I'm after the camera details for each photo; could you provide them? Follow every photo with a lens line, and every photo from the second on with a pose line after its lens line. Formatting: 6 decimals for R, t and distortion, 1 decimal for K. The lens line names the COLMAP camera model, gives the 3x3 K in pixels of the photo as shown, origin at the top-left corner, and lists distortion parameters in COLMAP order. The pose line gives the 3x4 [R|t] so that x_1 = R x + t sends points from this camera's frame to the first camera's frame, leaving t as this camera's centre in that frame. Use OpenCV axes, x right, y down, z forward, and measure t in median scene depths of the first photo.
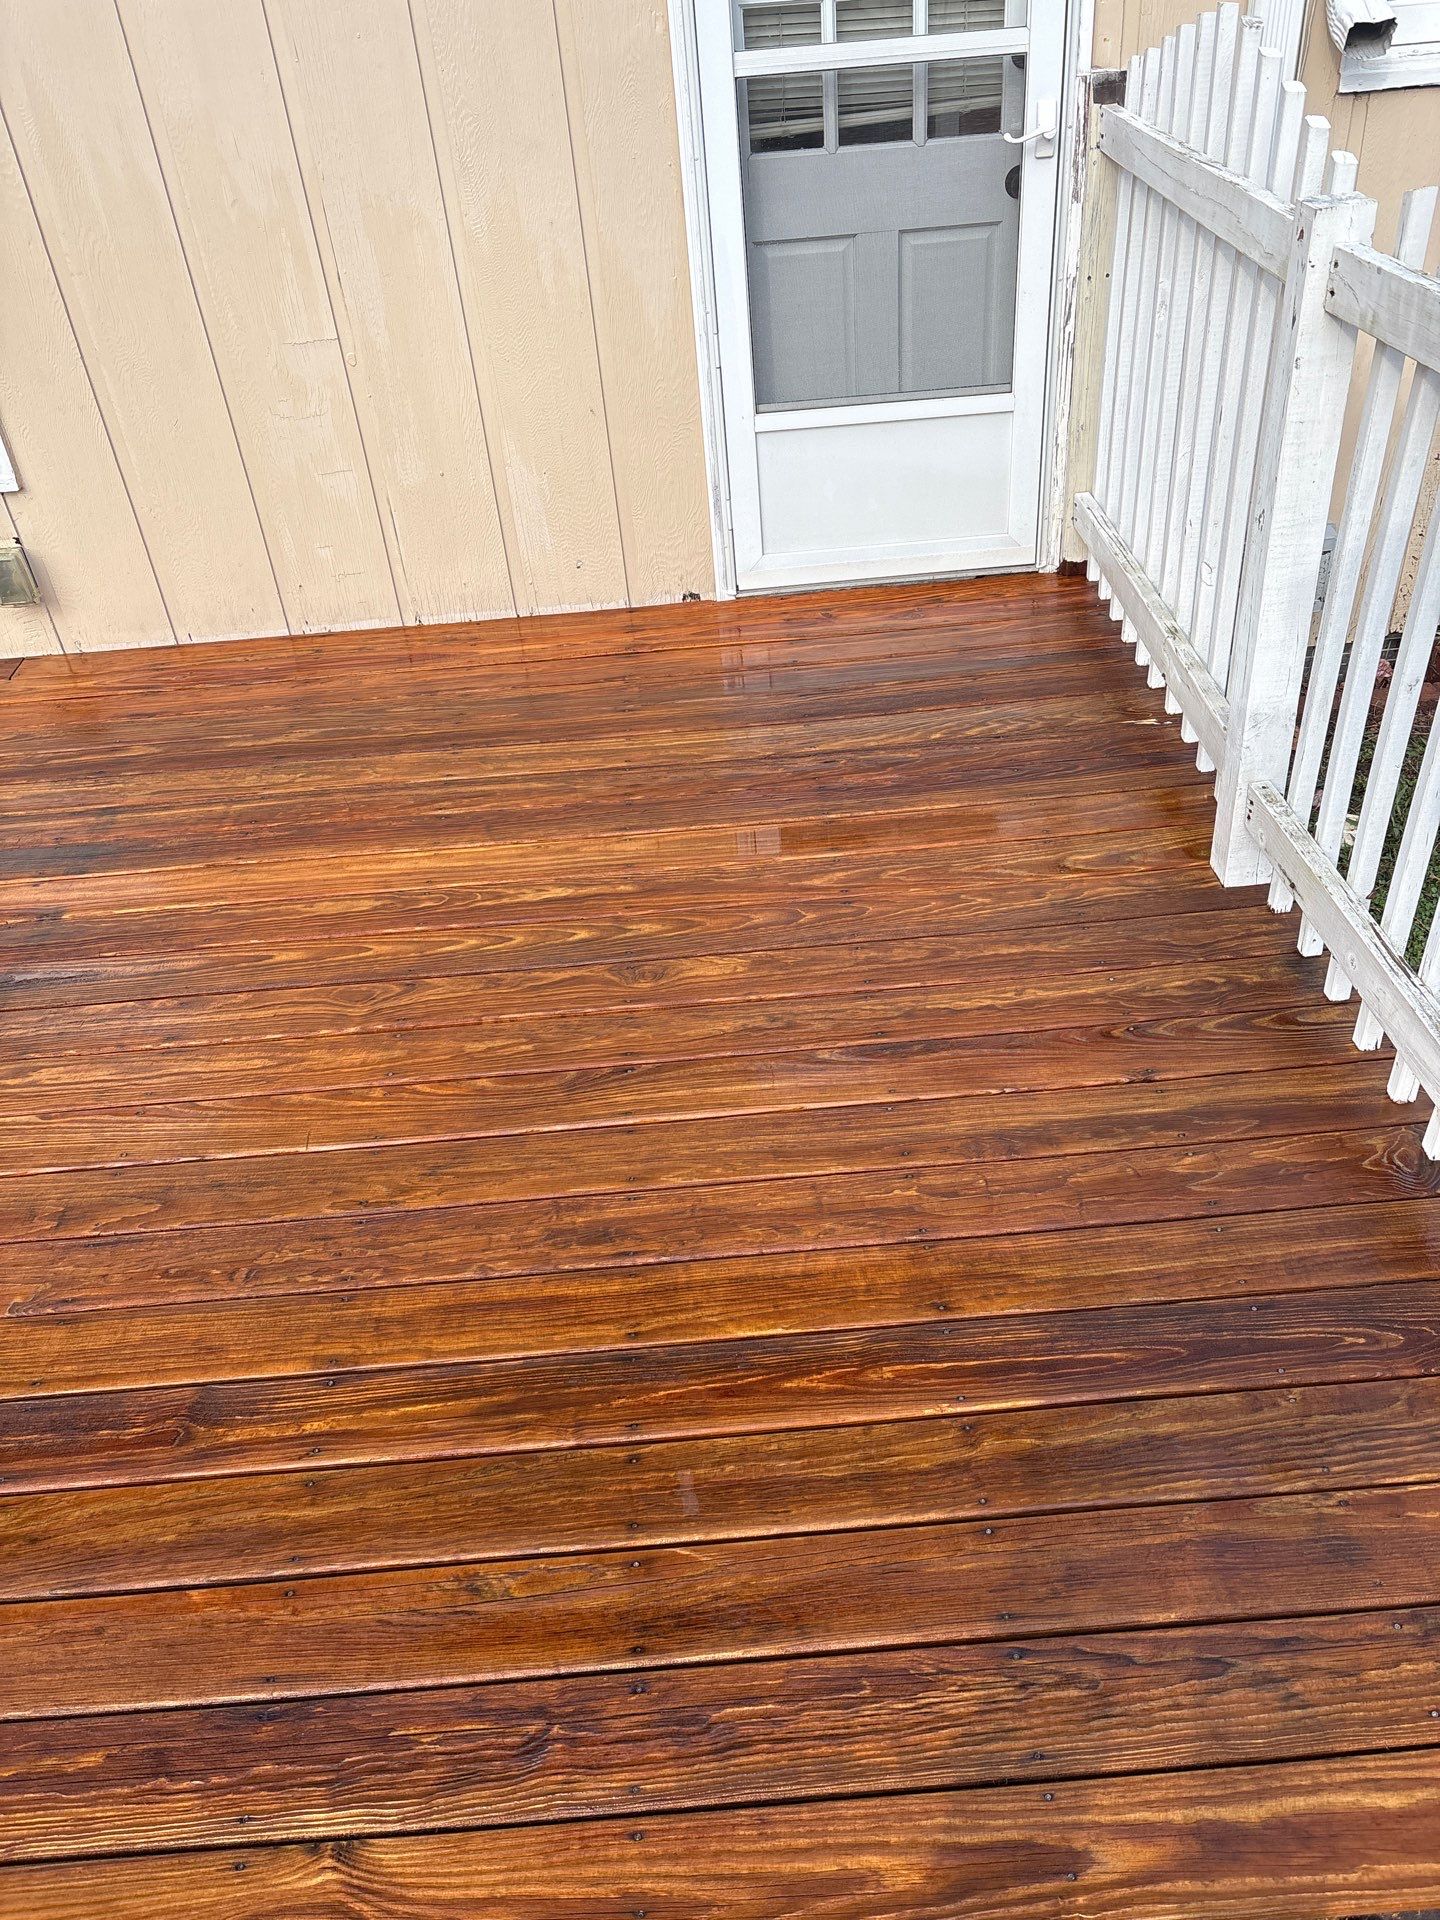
lens RADIAL K [[1415.6, 0, 720.0], [0, 1415.6, 960.0], [0, 0, 1]] dist [0.028124, -0.032366]
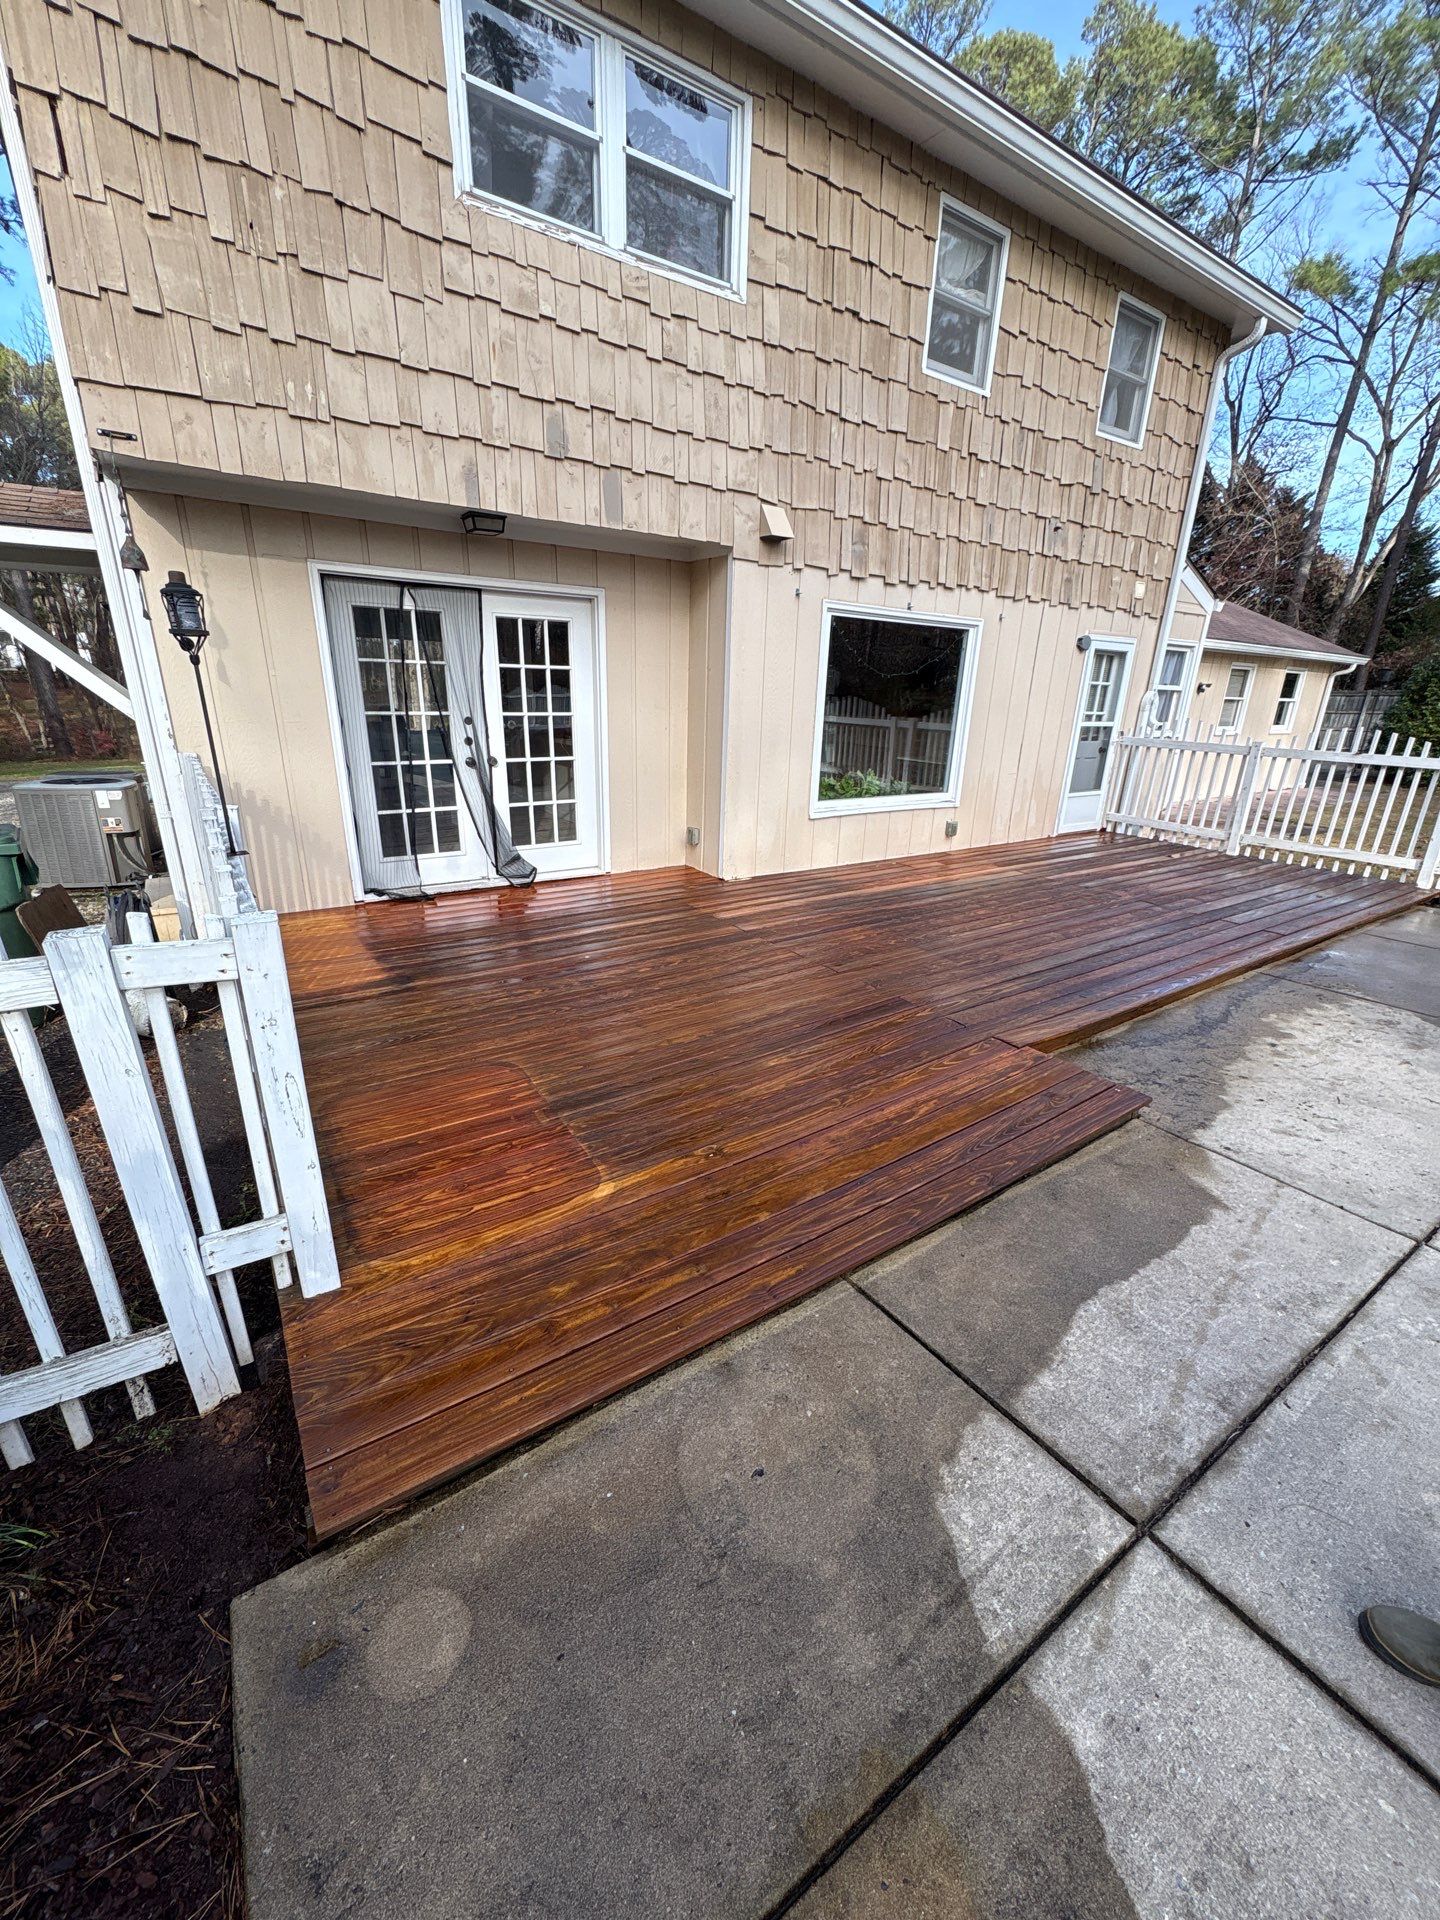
lens RADIAL K [[781.2, 0, 720.0], [0, 781.2, 960.0], [0, 0, 1]] dist [0.002430, 0.000278]
pose [[0.843432, -0.088008, 0.529978, -2.246193], [0.244726, 0.941135, -0.233184, 0.413588], [-0.478259, 0.326374, 0.815321, -0.308174]]
